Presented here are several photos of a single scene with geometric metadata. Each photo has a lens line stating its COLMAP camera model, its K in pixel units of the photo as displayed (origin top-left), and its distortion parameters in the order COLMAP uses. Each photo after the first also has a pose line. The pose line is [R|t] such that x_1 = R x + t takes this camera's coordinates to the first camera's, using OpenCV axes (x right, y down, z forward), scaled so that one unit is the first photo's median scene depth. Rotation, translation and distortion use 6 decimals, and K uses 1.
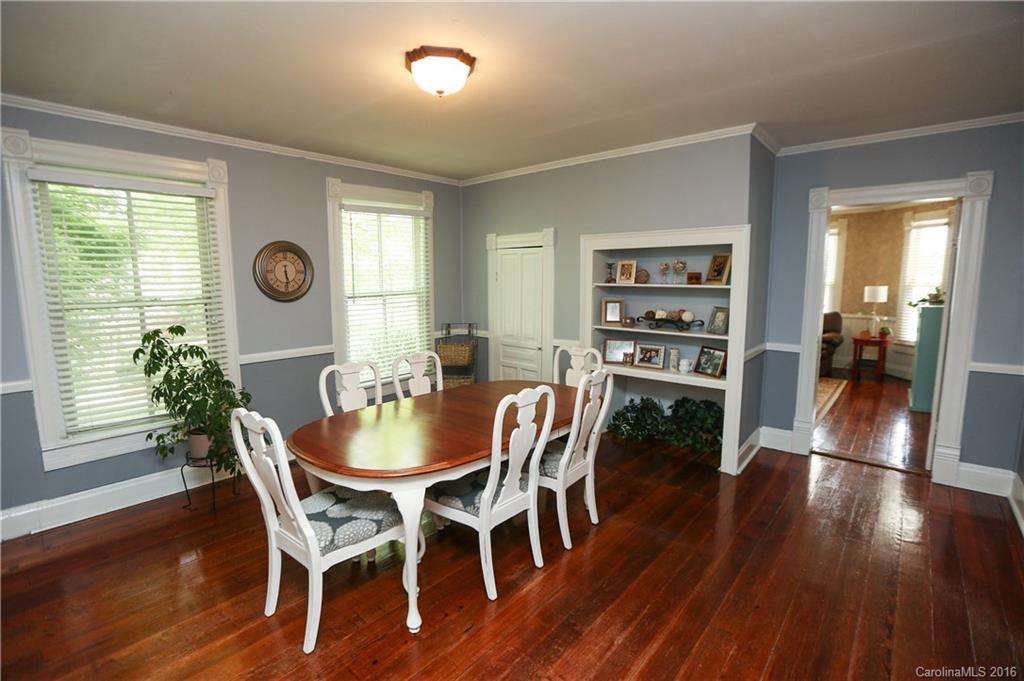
lens RADIAL K [[471.7, 0, 512.0], [0, 471.7, 340.5], [0, 0, 1]] dist [-0.059128, 0.038229]
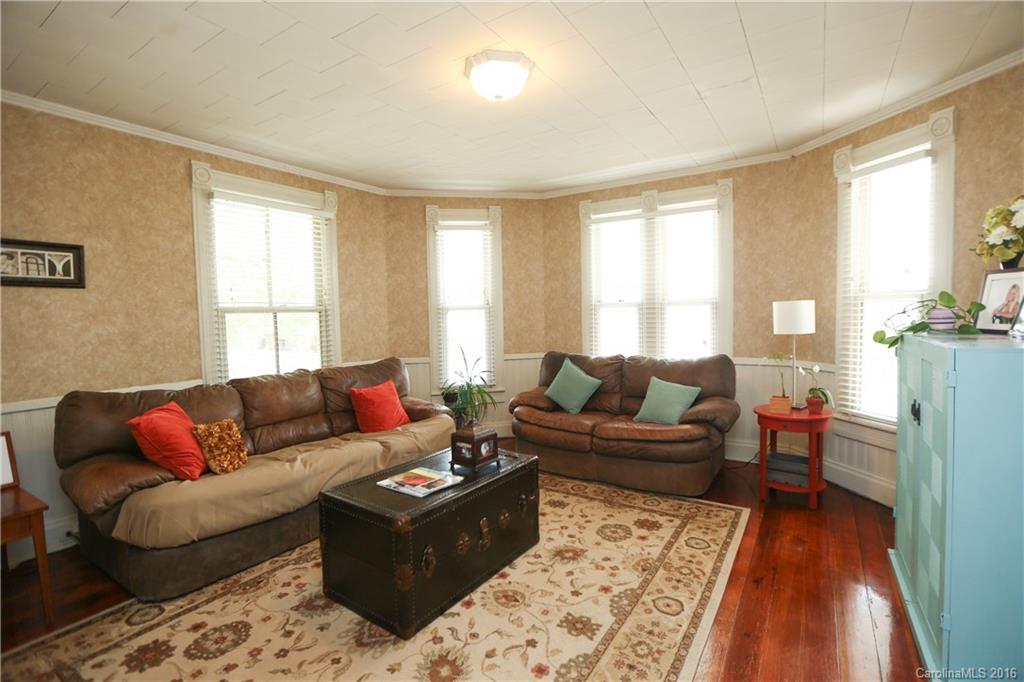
lens RADIAL K [[471.7, 0, 512.0], [0, 471.7, 341.0], [0, 0, 1]] dist [-0.059128, 0.038229]
pose [[0.989841, -0.018243, 0.141004, 0.433285], [0.029402, 0.996562, -0.077464, -0.047450], [-0.139106, 0.080823, 0.986974, 0.570810]]
